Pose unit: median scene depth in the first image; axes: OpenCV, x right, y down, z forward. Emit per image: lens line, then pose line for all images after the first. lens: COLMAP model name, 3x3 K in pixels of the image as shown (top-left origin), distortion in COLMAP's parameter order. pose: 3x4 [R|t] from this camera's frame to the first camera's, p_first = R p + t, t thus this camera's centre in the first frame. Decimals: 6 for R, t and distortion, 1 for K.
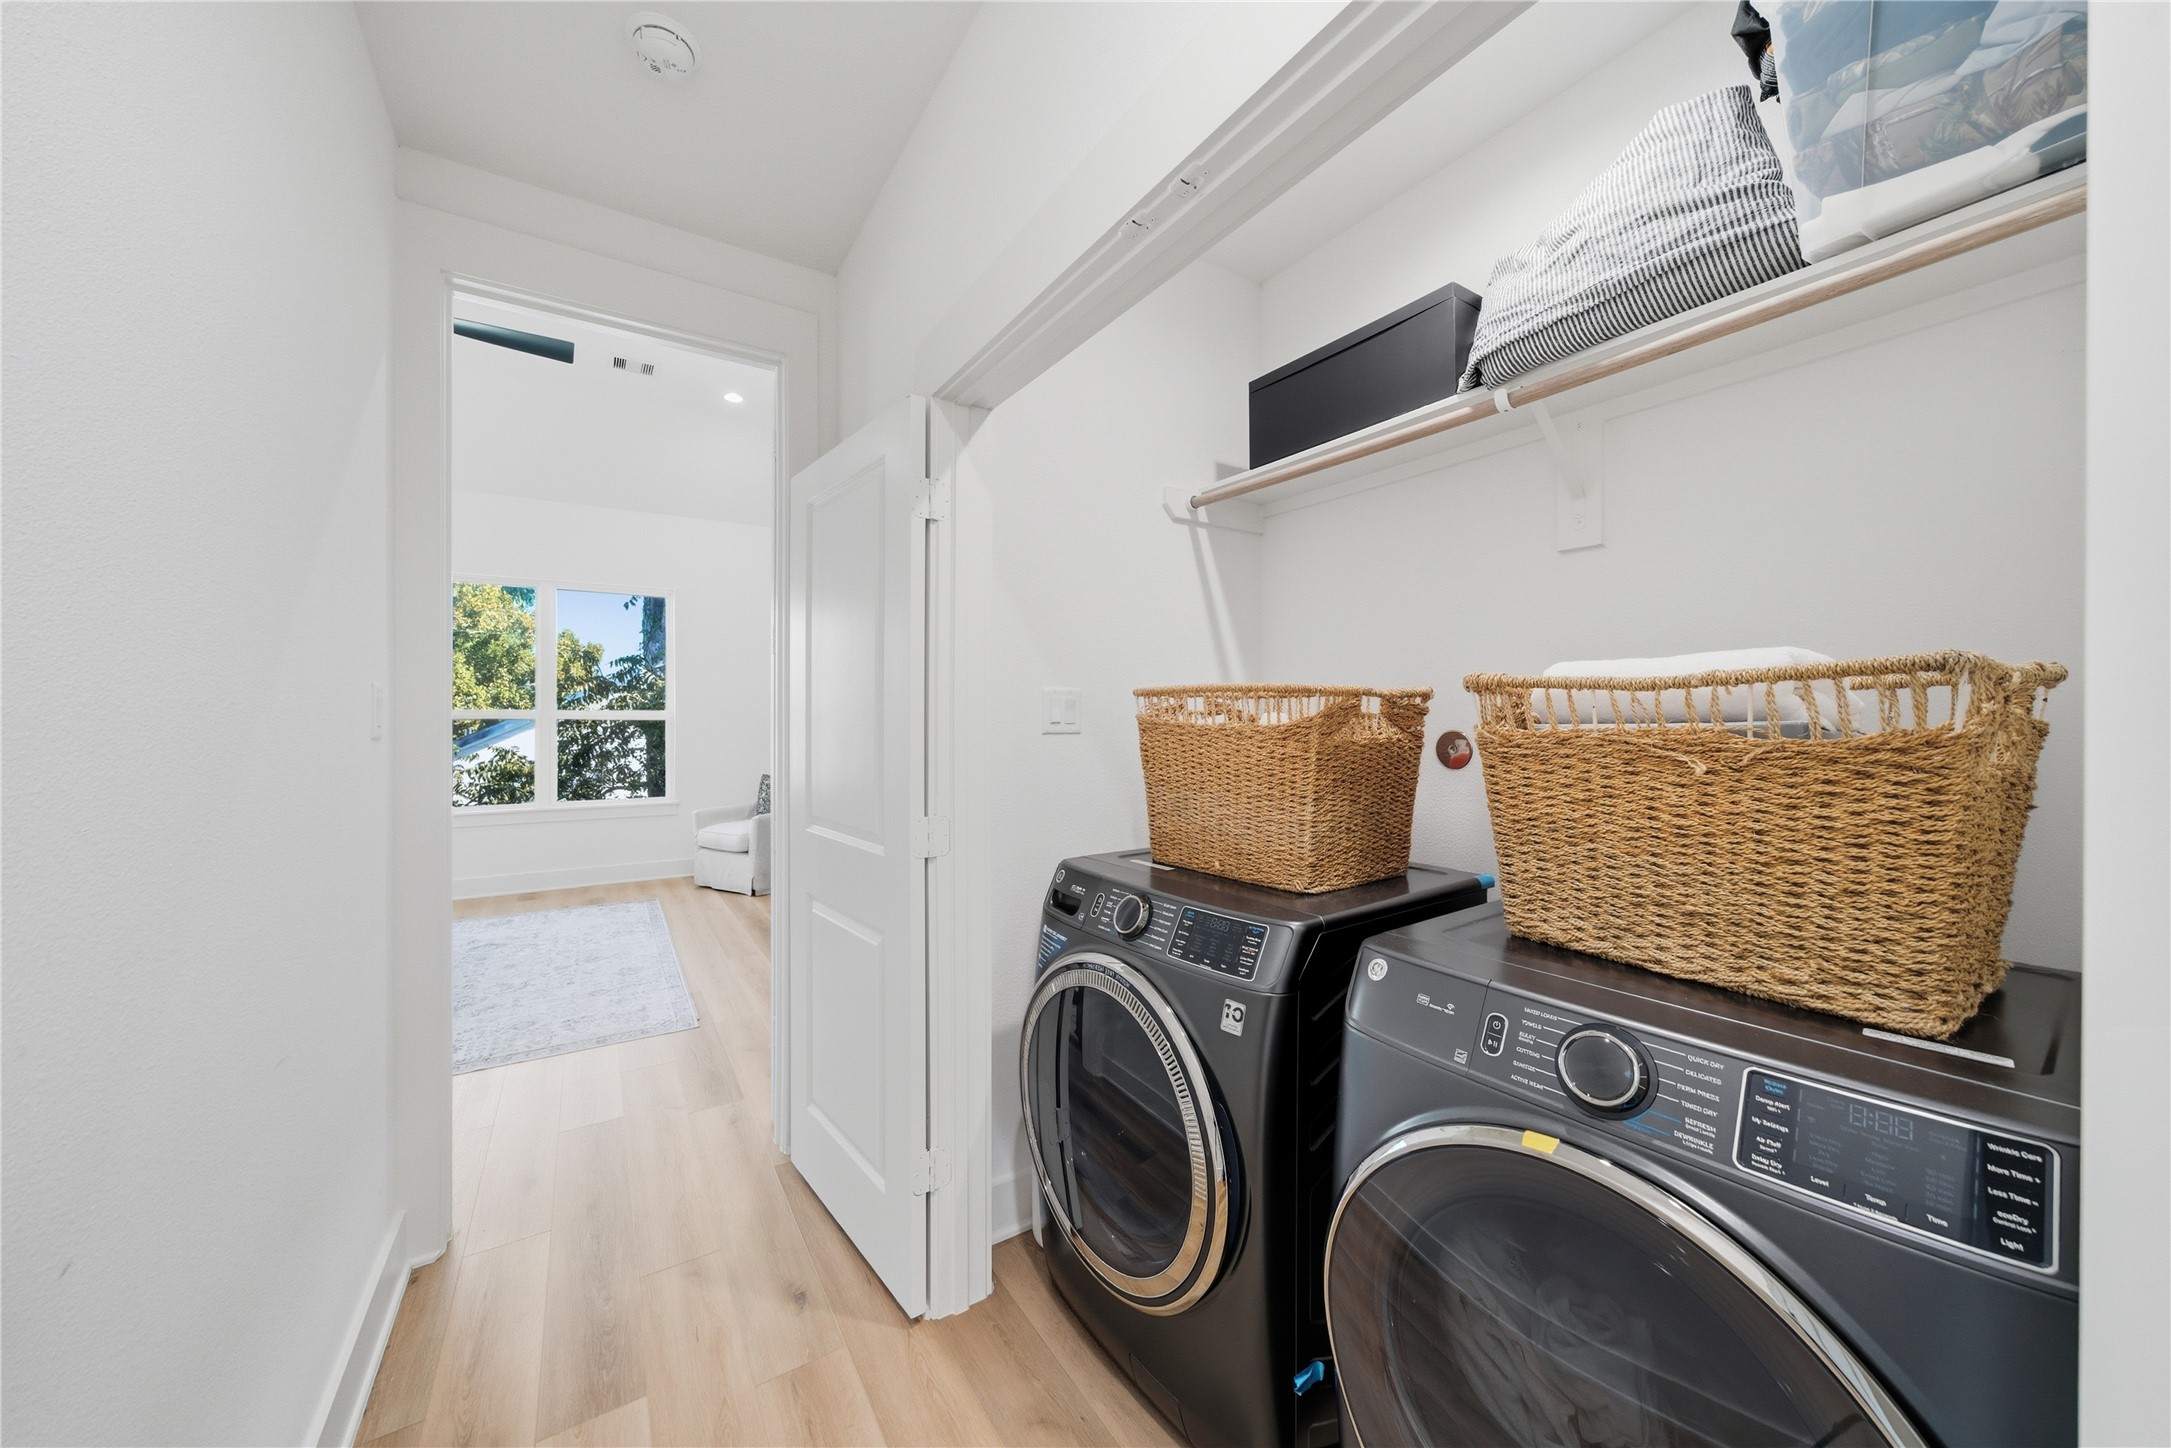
lens RADIAL K [[752.6, 0, 1085.5], [0, 752.6, 724.0], [0, 0, 1]] dist [-0.010129, 0.000058]
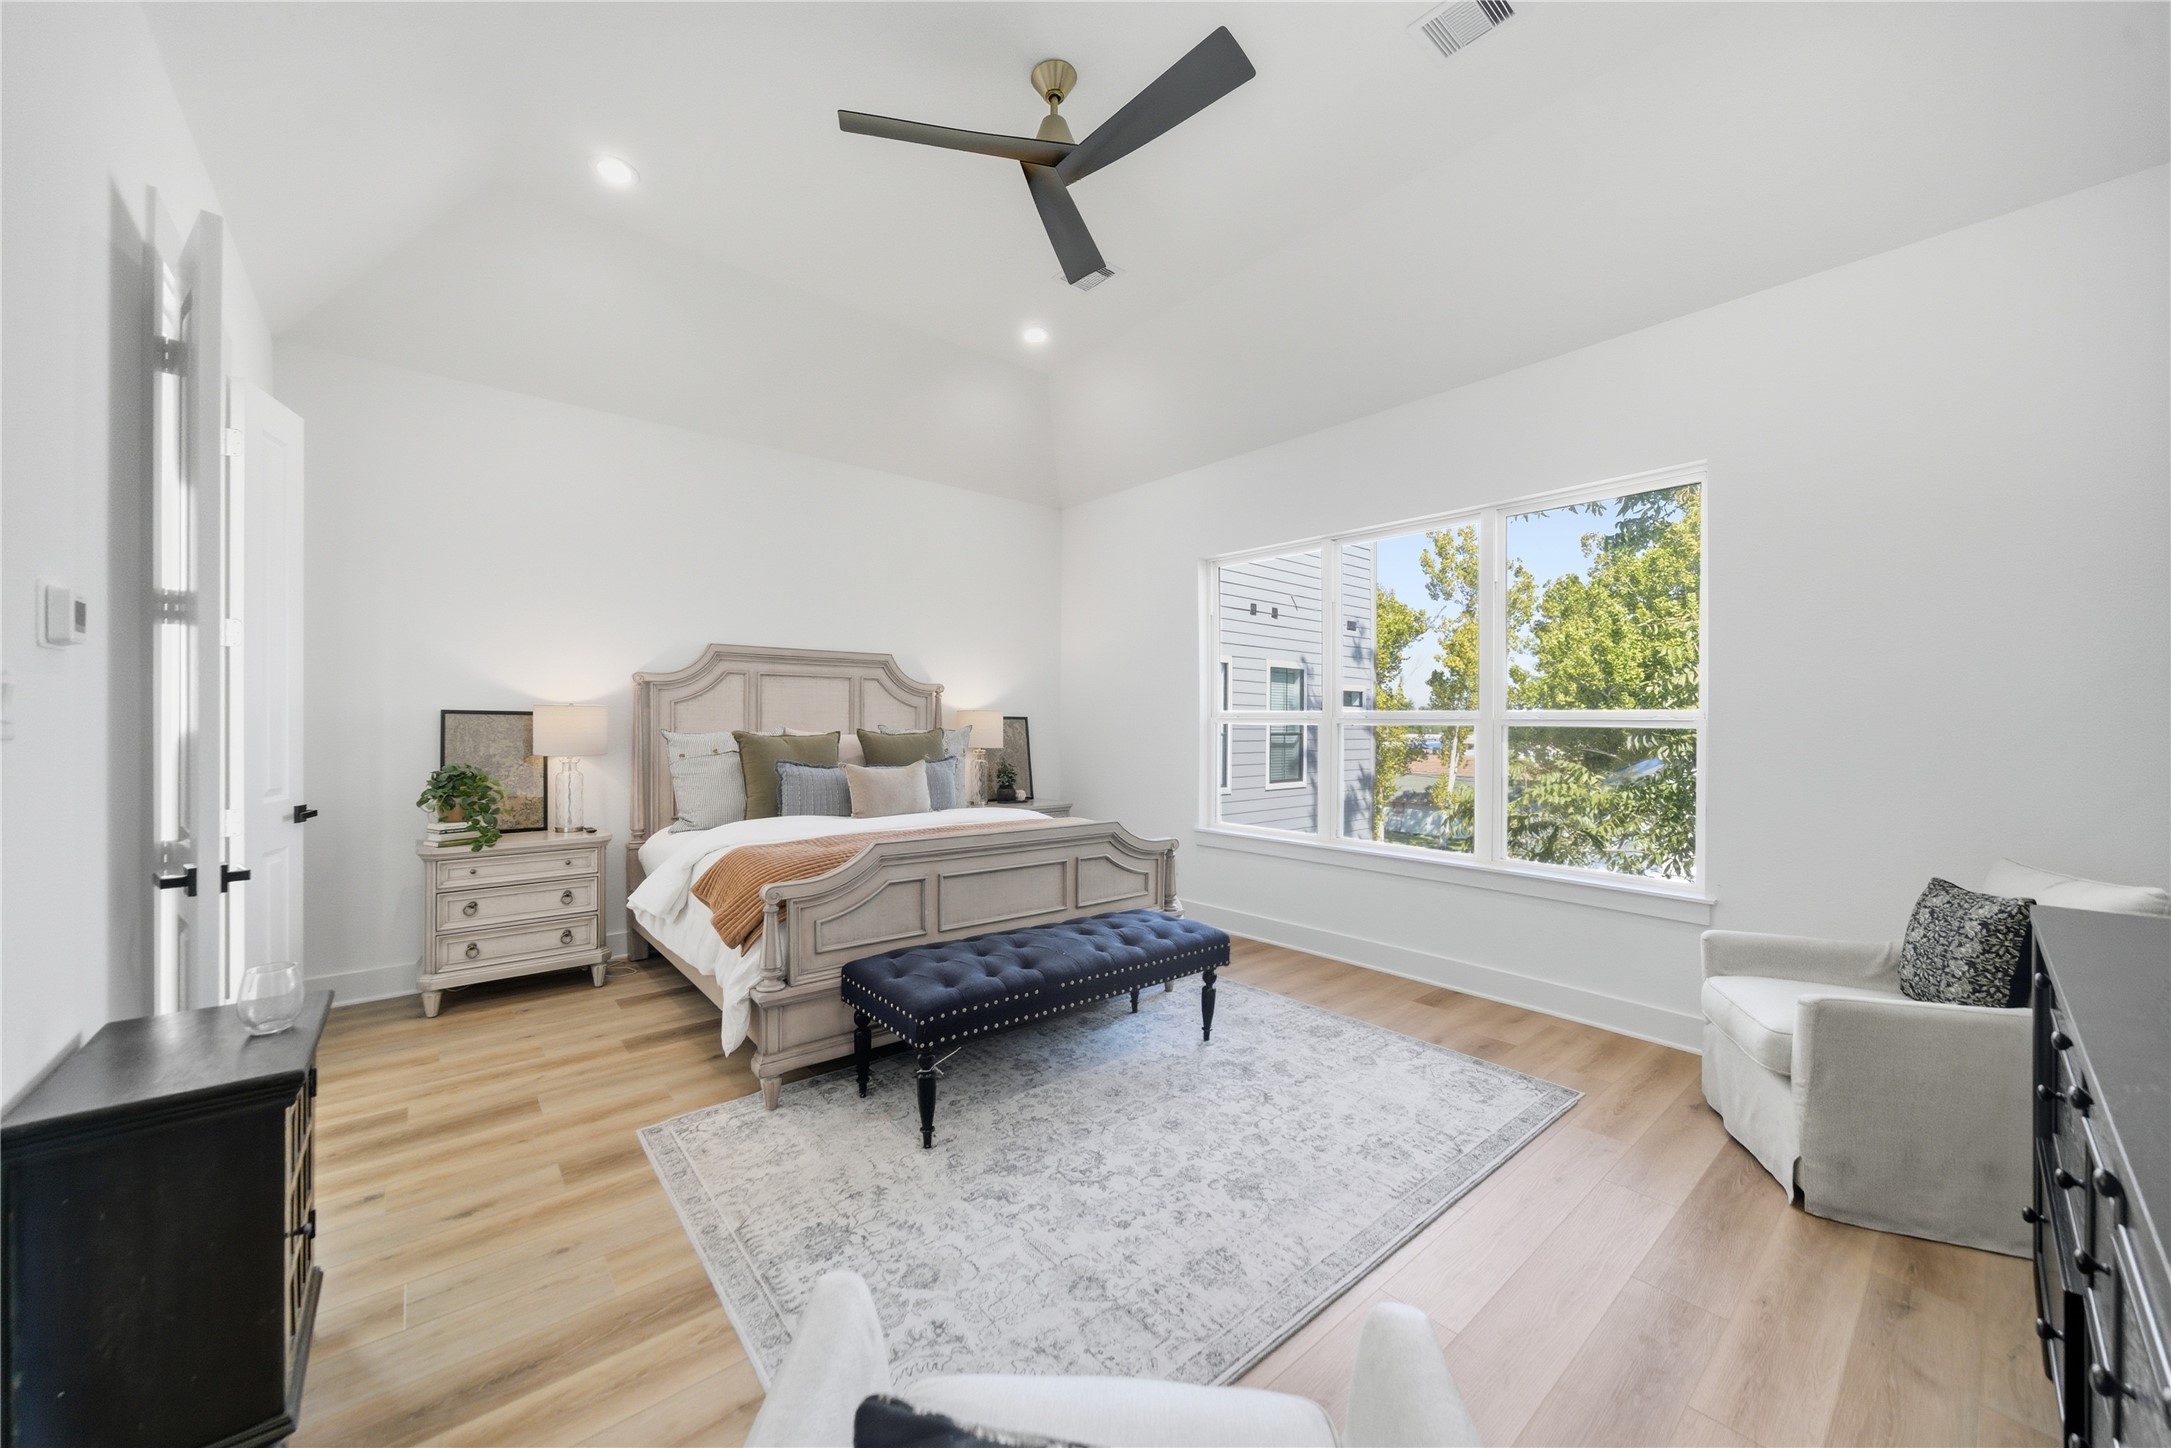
lens RADIAL K [[752.6, 0, 1085.5], [0, 752.6, 724.0], [0, 0, 1]] dist [-0.010129, 0.000058]
pose [[0.076226, -0.002037, -0.997089, -0.154763], [-0.001555, 0.999996, -0.002162, -0.010638], [0.997089, 0.001716, 0.076222, 0.930039]]
